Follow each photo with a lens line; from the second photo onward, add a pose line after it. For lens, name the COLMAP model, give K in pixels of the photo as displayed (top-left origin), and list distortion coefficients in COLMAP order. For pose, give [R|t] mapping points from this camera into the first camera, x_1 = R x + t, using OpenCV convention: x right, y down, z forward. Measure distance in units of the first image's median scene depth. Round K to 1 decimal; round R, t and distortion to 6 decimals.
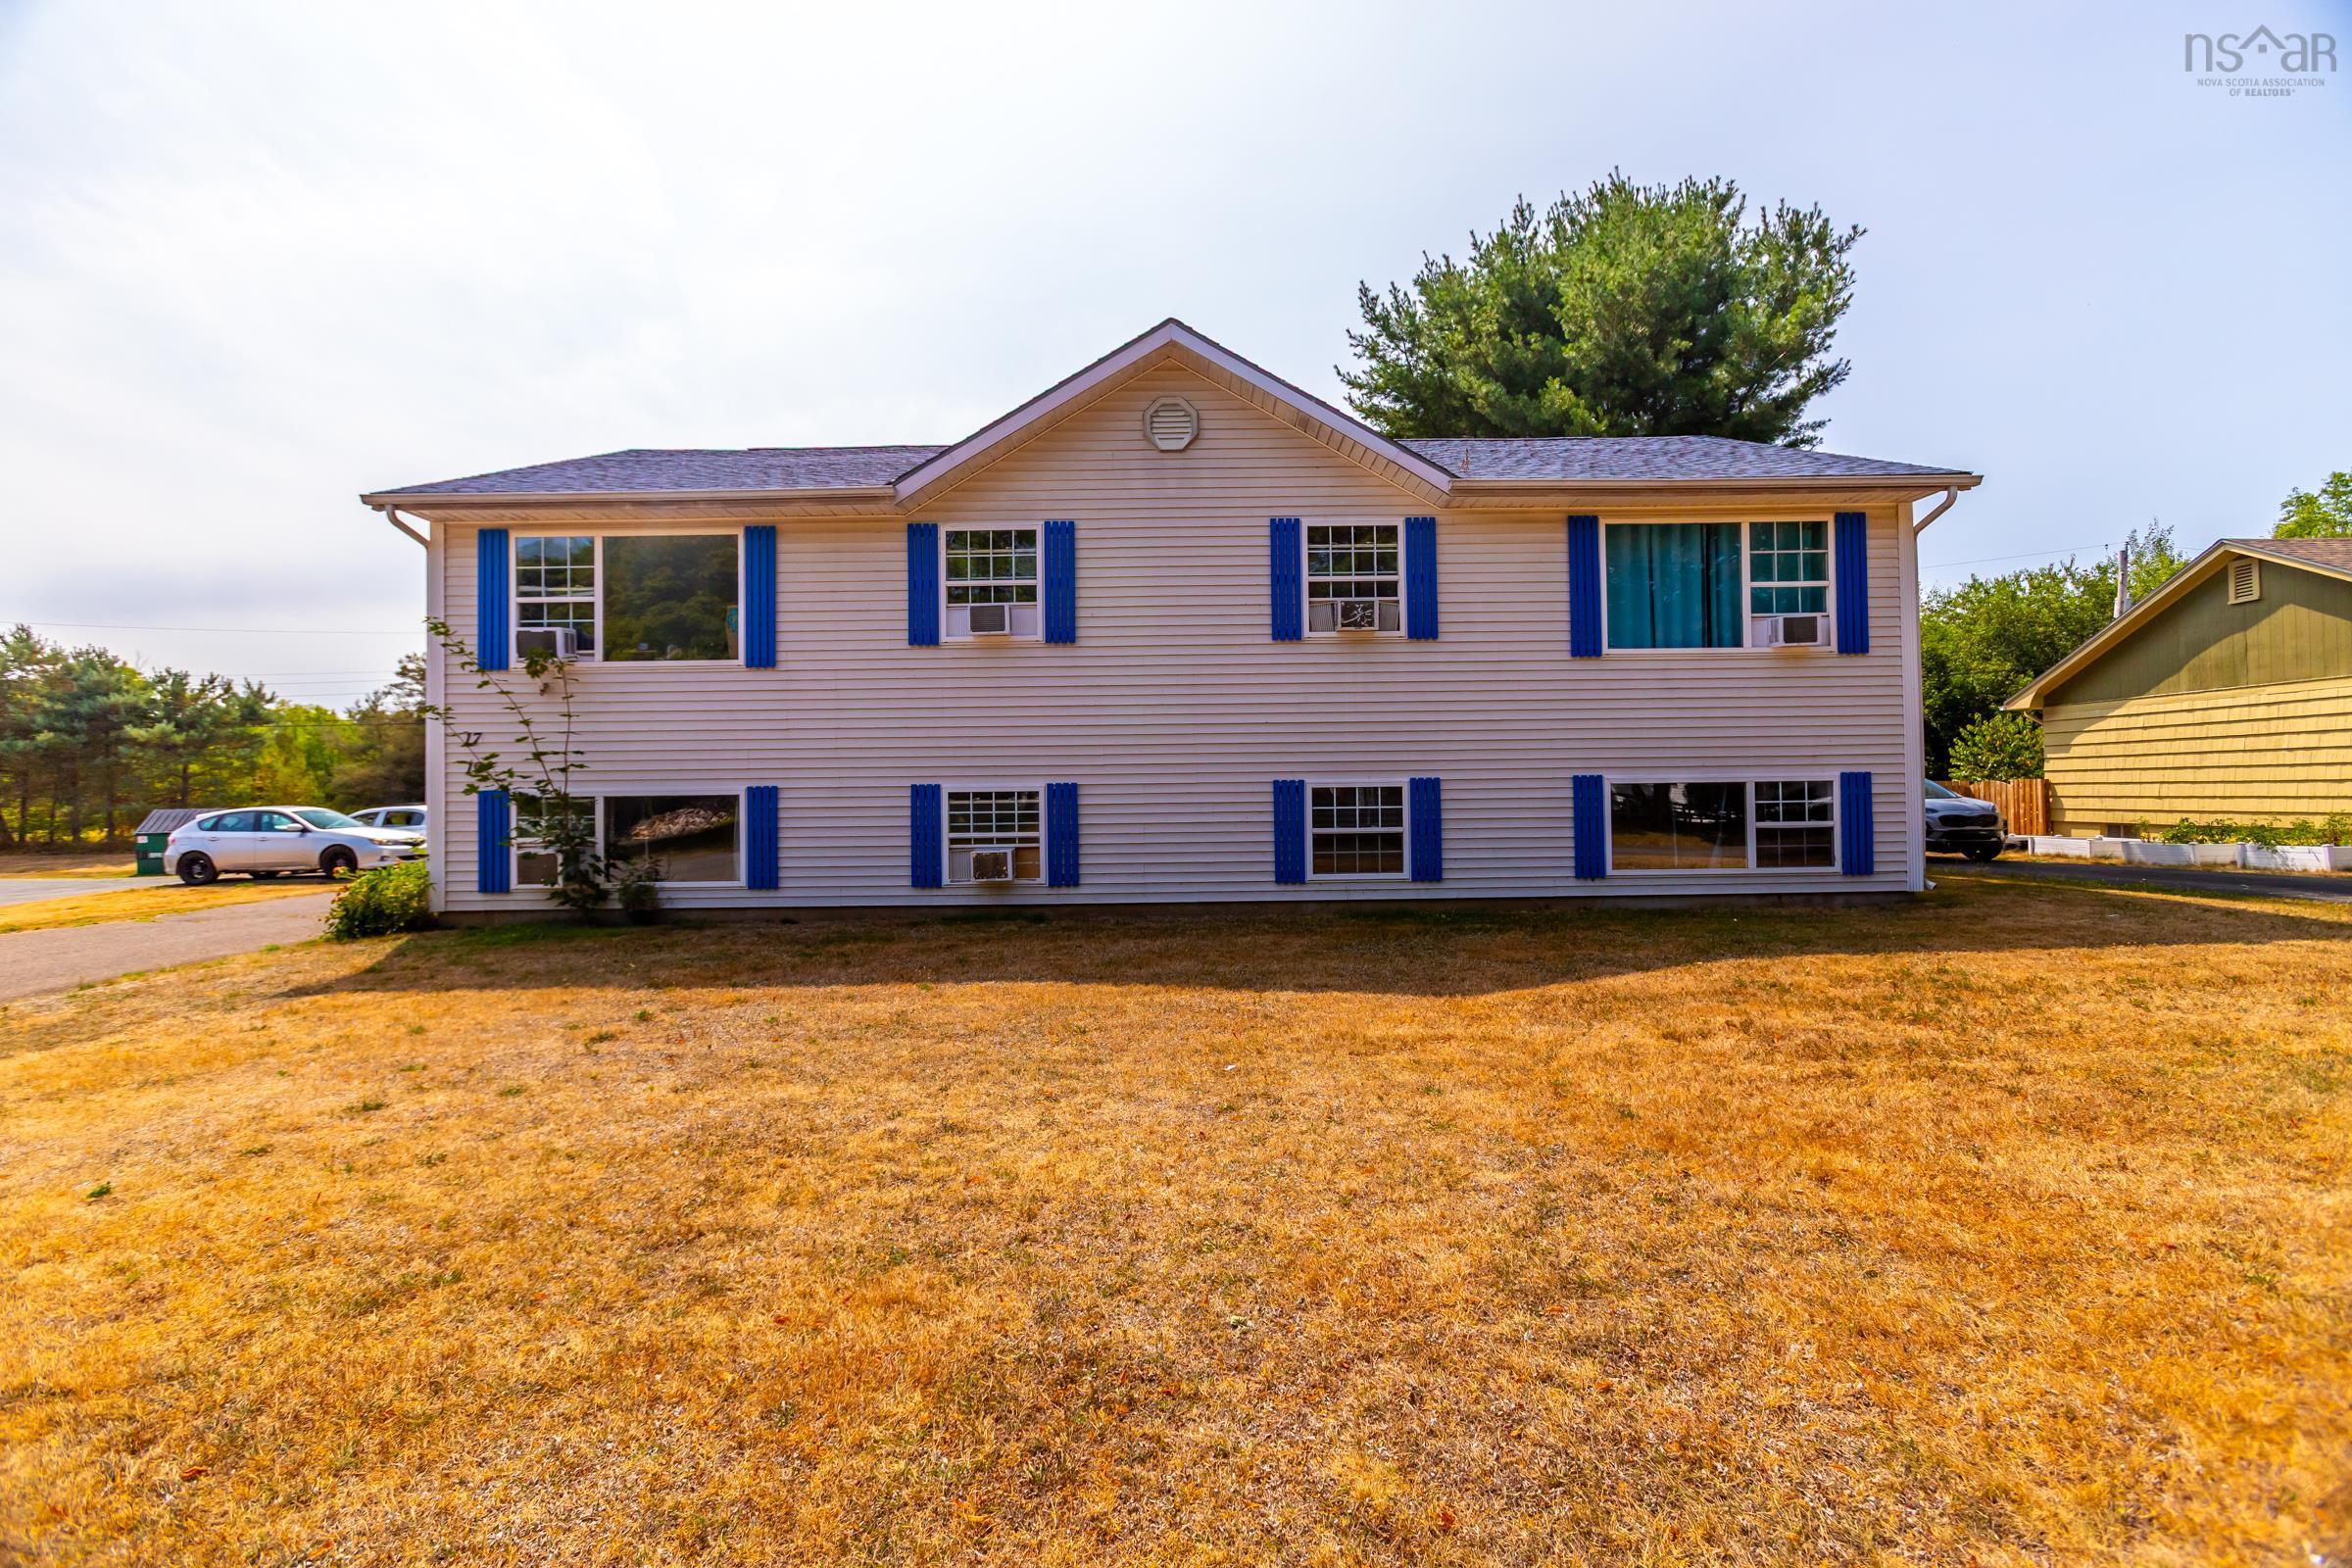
lens RADIAL K [[1050.7, 0, 1174.3], [0, 1050.7, 779.0], [0, 0, 1]] dist [-0.016343, 0.015050]
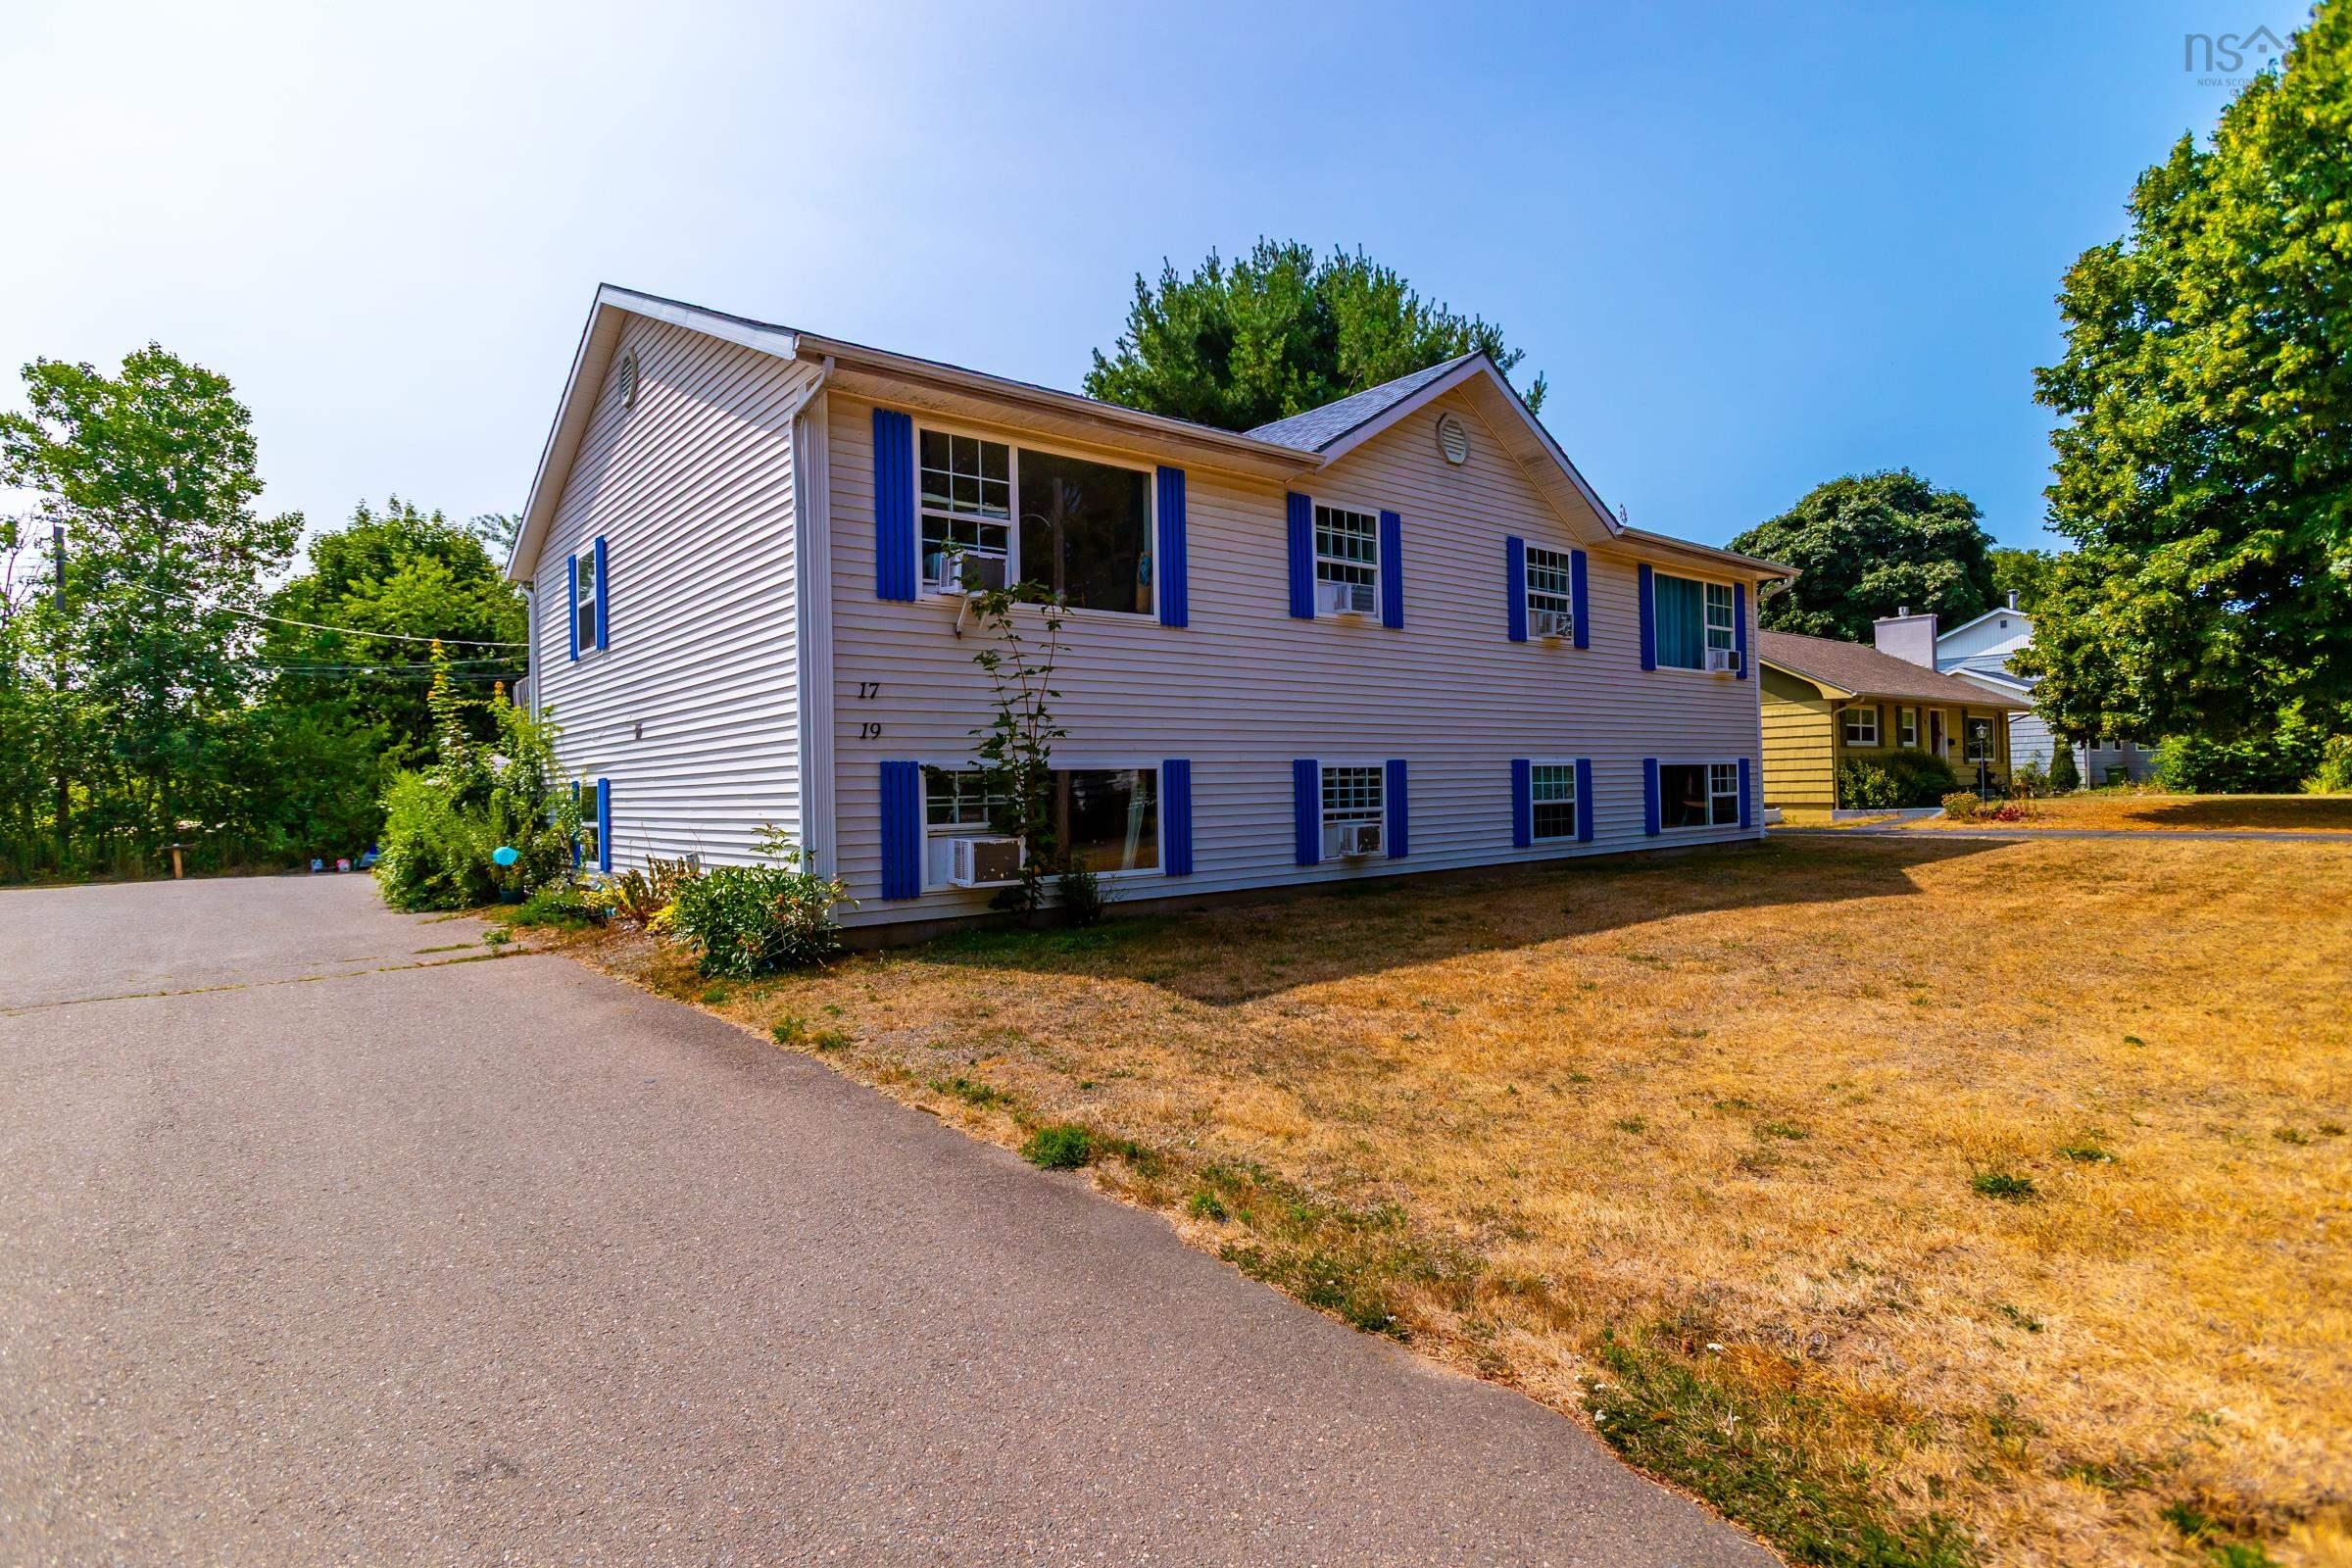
lens RADIAL K [[1175.6, 0, 1175.5], [0, 1175.6, 757.0], [0, 0, 1]] dist [-0.001398, -0.000032]
pose [[0.772690, 0.013041, 0.634650, -1.021919], [0.000193, 0.999784, -0.020778, 0.025176], [-0.634784, 0.016177, 0.772521, 0.227555]]
